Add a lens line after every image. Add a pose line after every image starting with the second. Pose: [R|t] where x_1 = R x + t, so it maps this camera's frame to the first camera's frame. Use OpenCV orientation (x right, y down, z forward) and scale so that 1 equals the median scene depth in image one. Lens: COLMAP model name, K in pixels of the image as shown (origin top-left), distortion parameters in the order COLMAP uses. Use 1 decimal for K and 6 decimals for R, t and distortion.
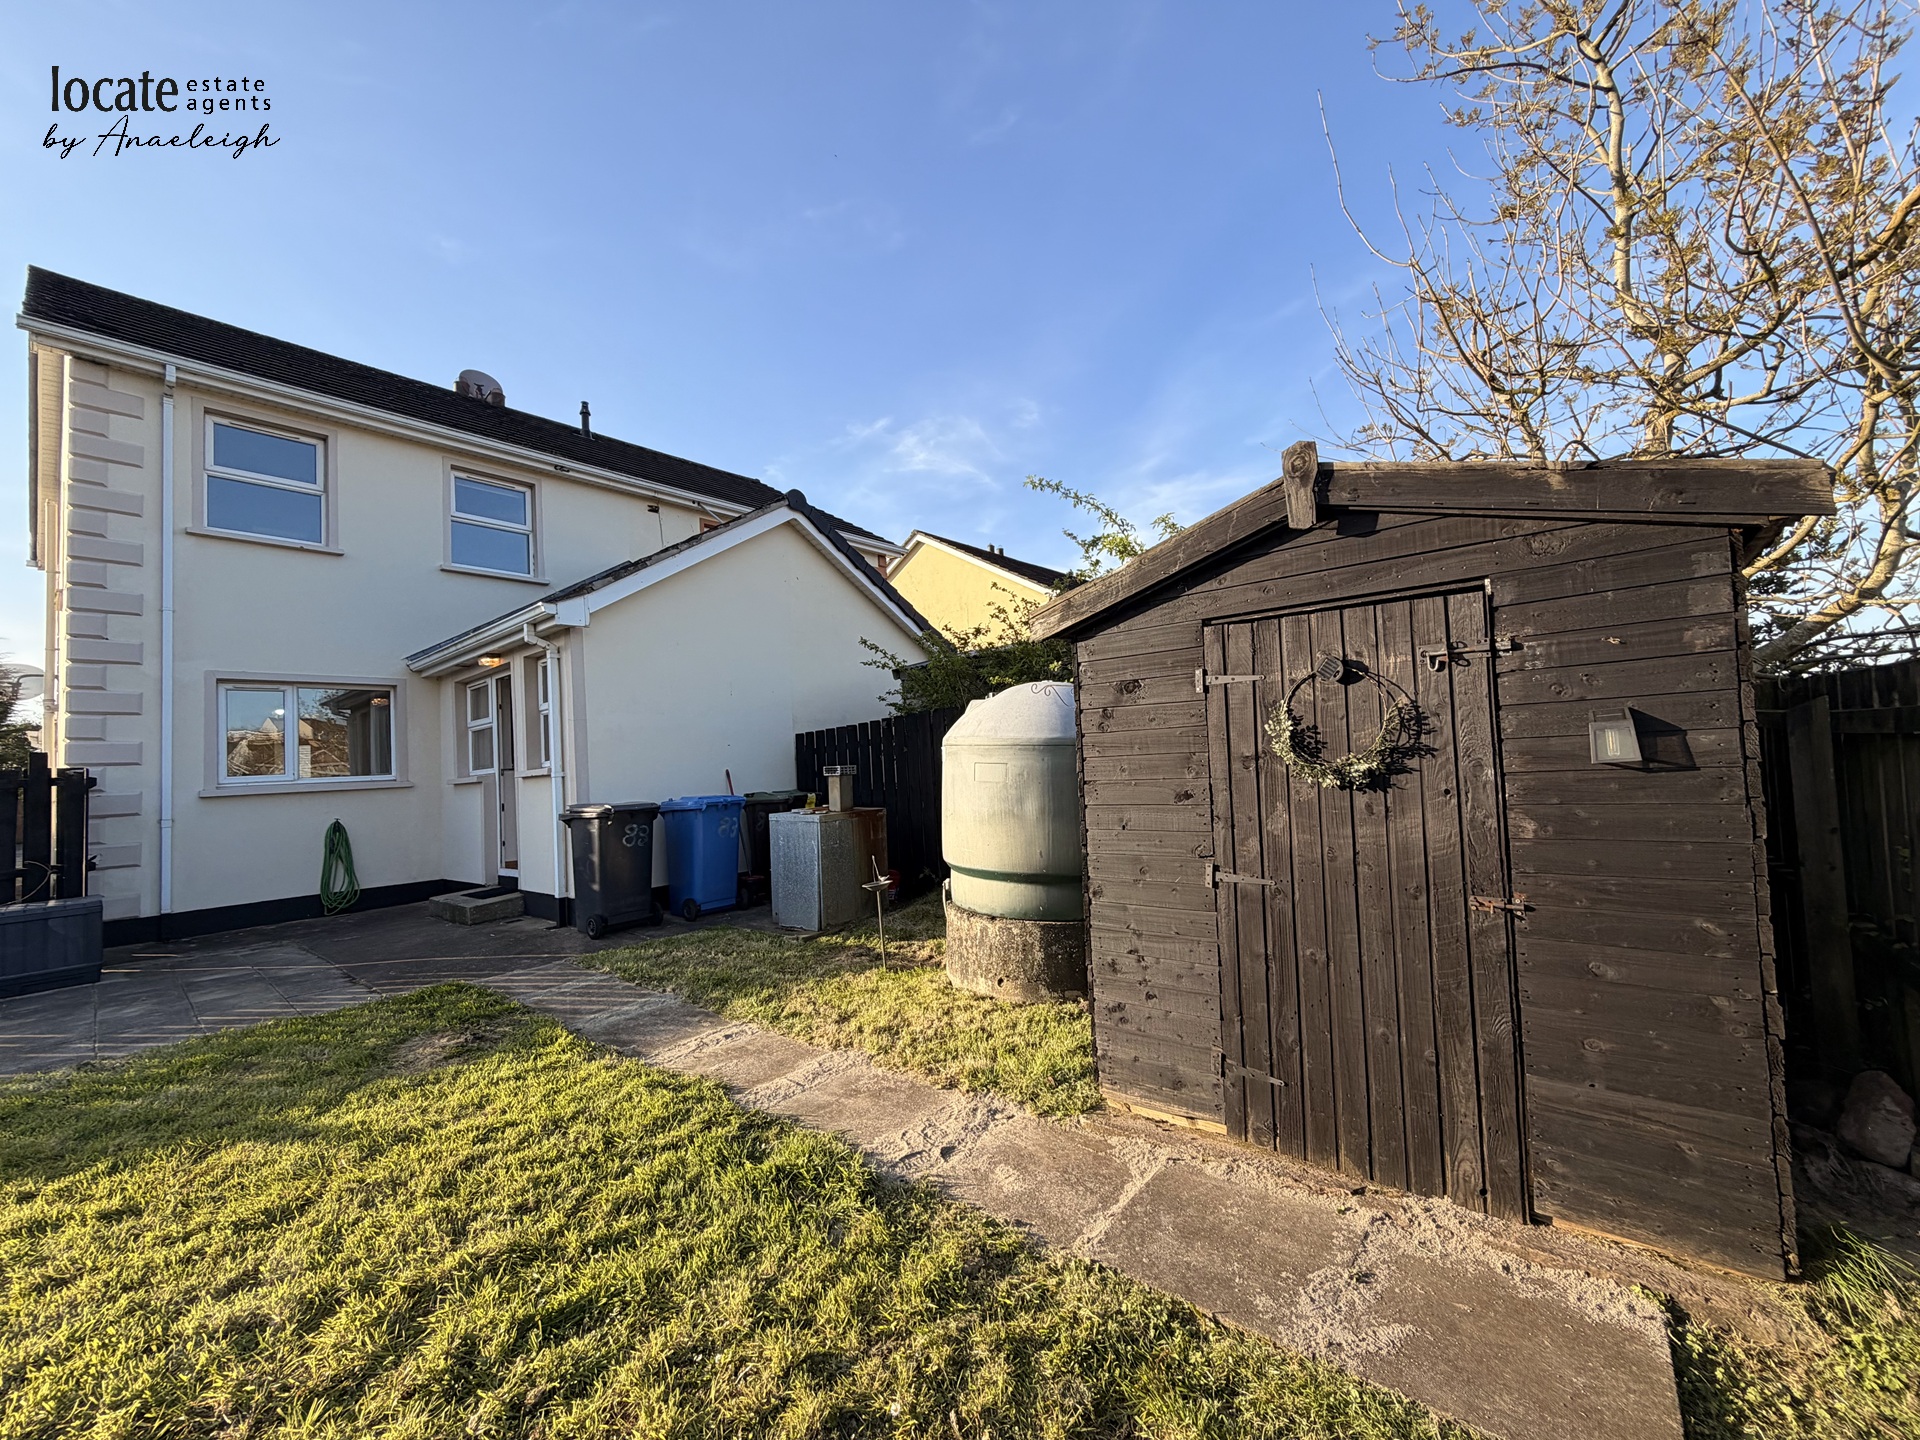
lens RADIAL K [[764.4, 0, 952.8], [0, 764.4, 726.8], [0, 0, 1]] dist [0.000759, -0.000141]
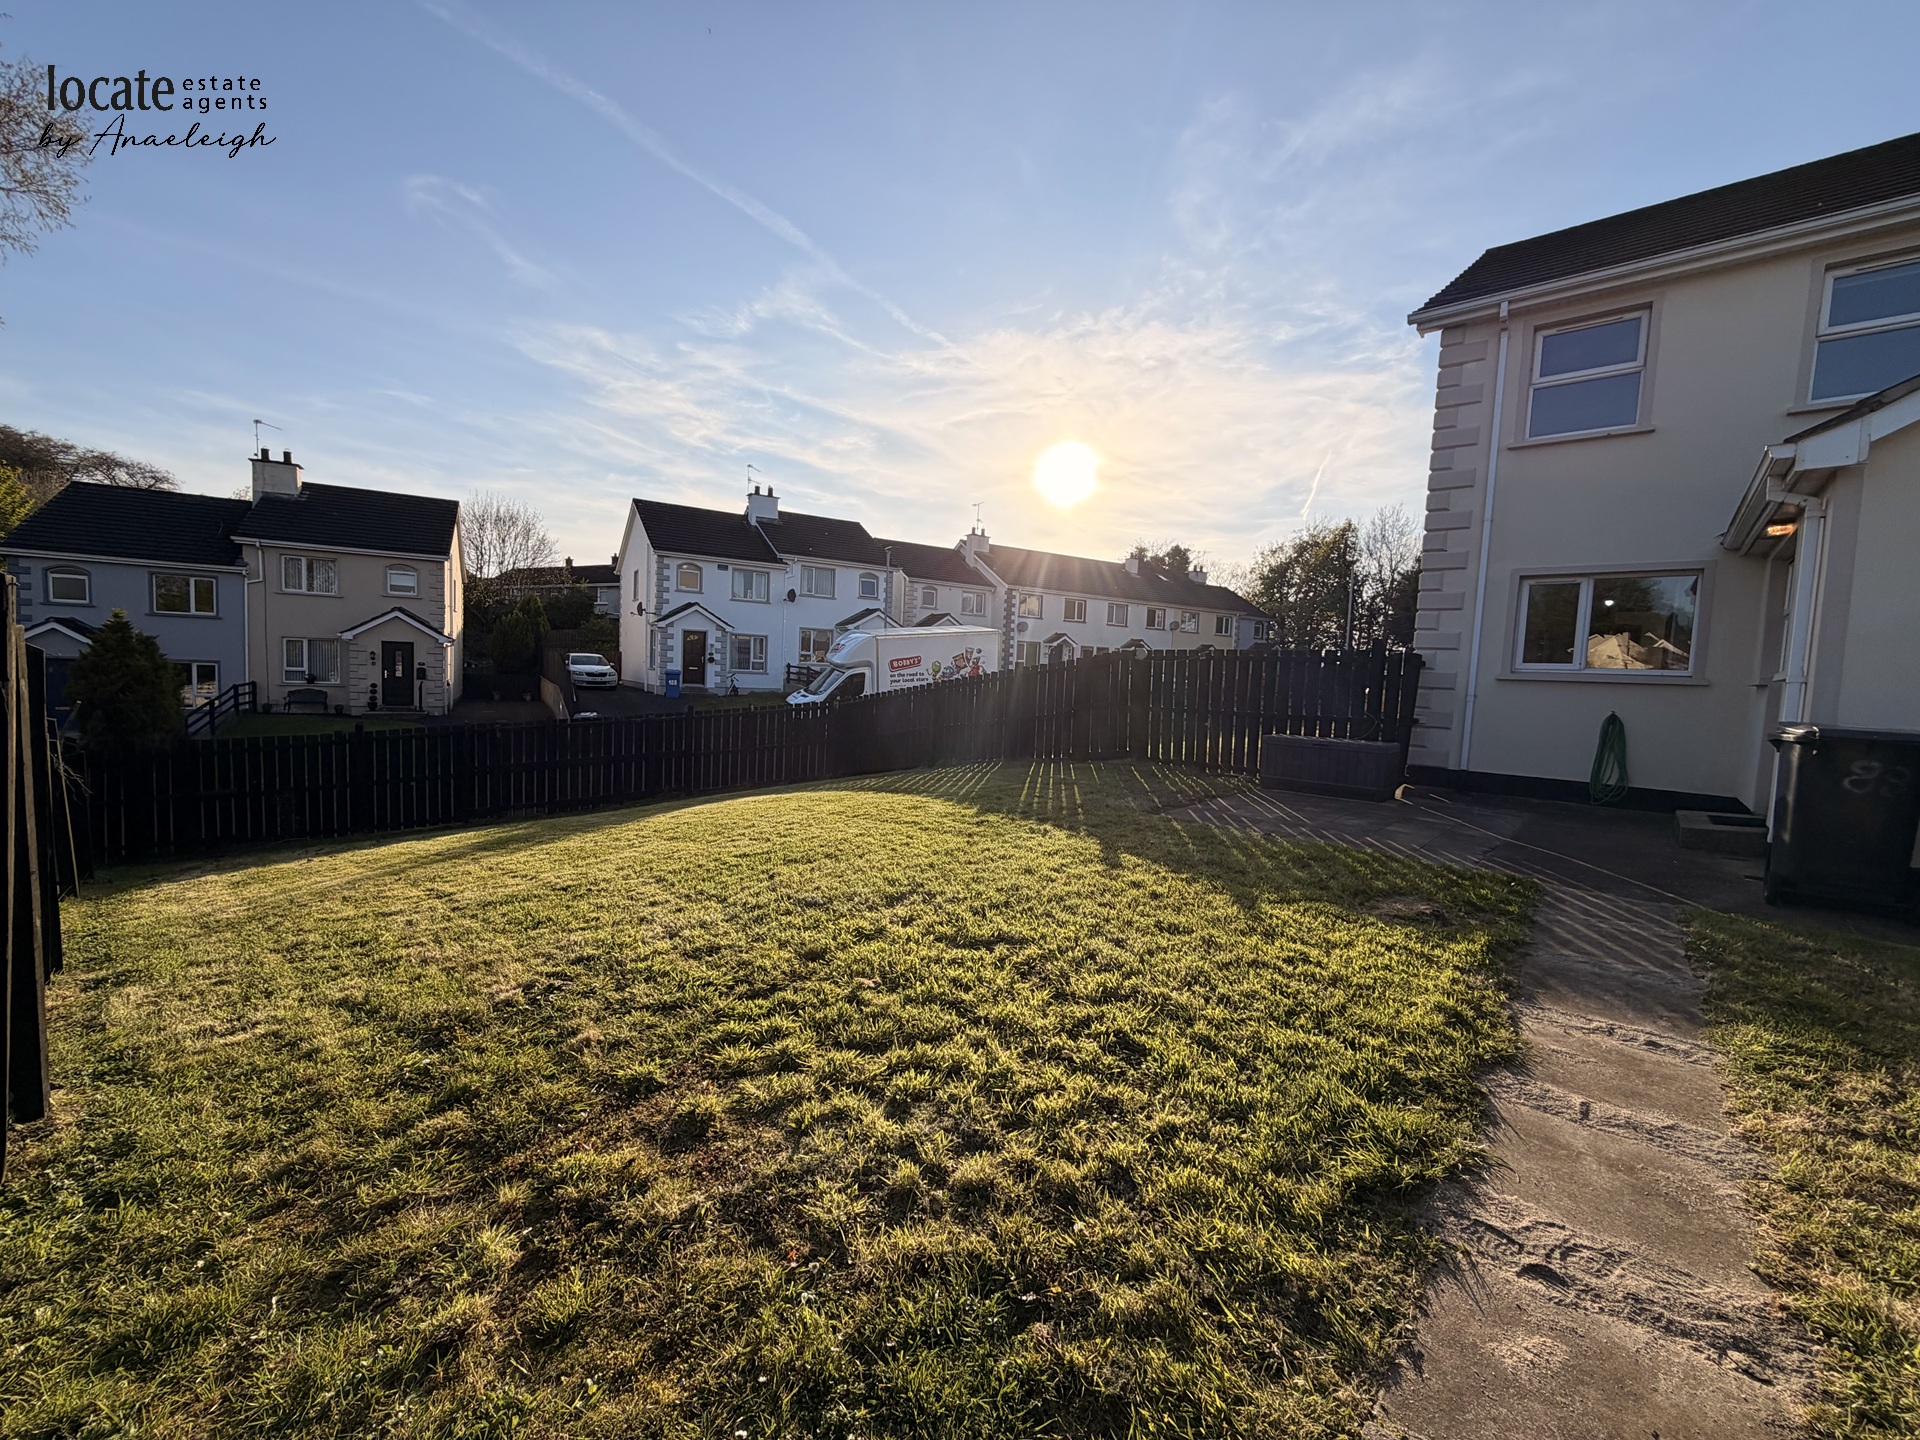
lens RADIAL K [[764.4, 0, 953.9], [0, 764.4, 724.5], [0, 0, 1]] dist [0.000759, -0.000141]
pose [[-0.021375, 0.126700, -0.991711, 0.488802], [0.012177, 0.991897, 0.126461, 0.004992], [0.999697, -0.009373, -0.022745, 0.432804]]
